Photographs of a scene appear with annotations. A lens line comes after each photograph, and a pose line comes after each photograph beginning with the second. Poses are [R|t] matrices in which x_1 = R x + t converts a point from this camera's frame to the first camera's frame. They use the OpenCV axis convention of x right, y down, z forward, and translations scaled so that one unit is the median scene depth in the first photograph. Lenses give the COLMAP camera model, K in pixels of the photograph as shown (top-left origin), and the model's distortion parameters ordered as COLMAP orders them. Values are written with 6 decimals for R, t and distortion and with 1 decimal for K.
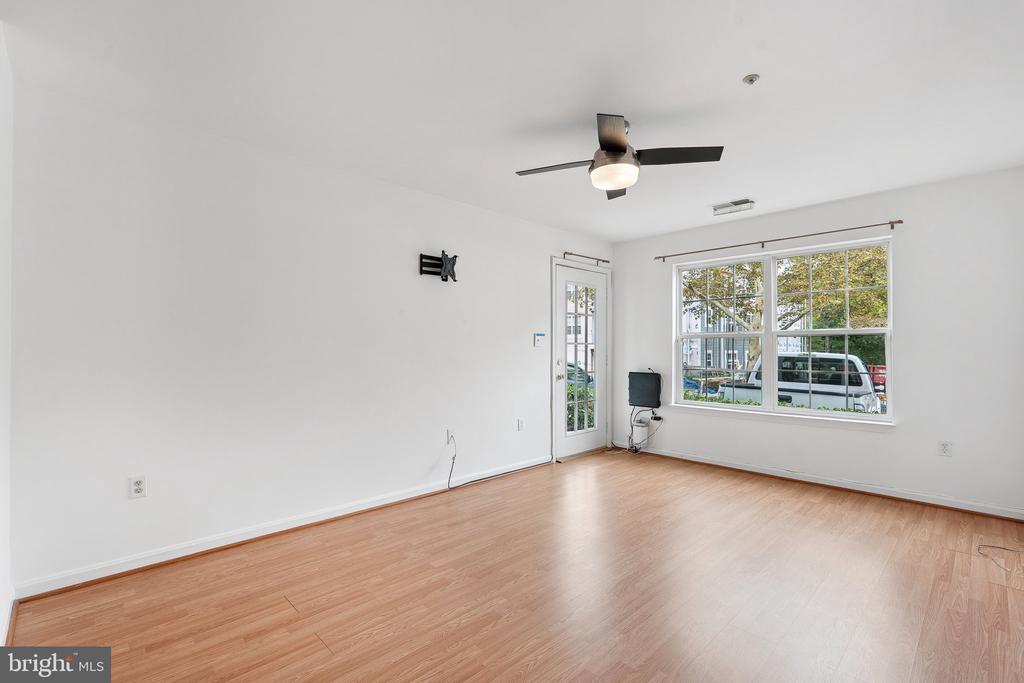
lens RADIAL K [[454.1, 0, 510.9], [0, 454.1, 343.1], [0, 0, 1]] dist [0.002351, 0.000908]
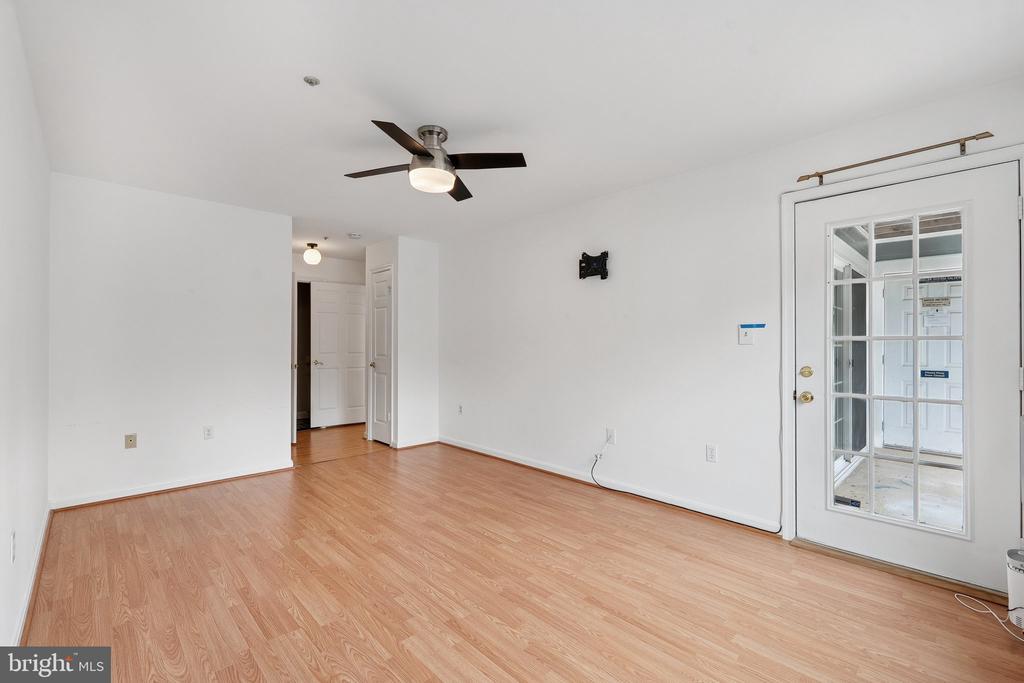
lens RADIAL K [[454.1, 0, 515.5], [0, 454.1, 344.4], [0, 0, 1]] dist [0.002351, 0.000908]
pose [[0.007916, 0.003470, -0.999963, 1.022656], [0.009674, 0.999947, 0.003547, 0.001837], [0.999922, -0.009702, 0.007882, 0.955201]]
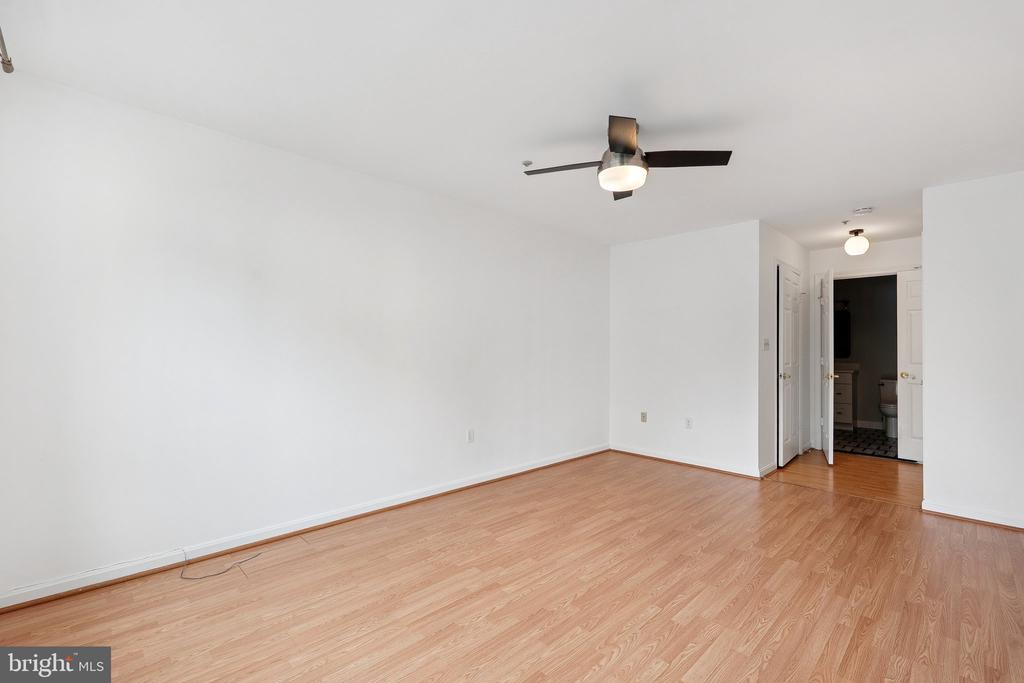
lens RADIAL K [[454.1, 0, 516.2], [0, 454.1, 345.0], [0, 0, 1]] dist [0.002351, 0.000908]
pose [[-0.999859, -0.007434, -0.015087, 0.380395], [-0.007158, 0.999807, -0.018283, 0.013023], [0.015220, -0.018172, -0.999719, 1.603628]]
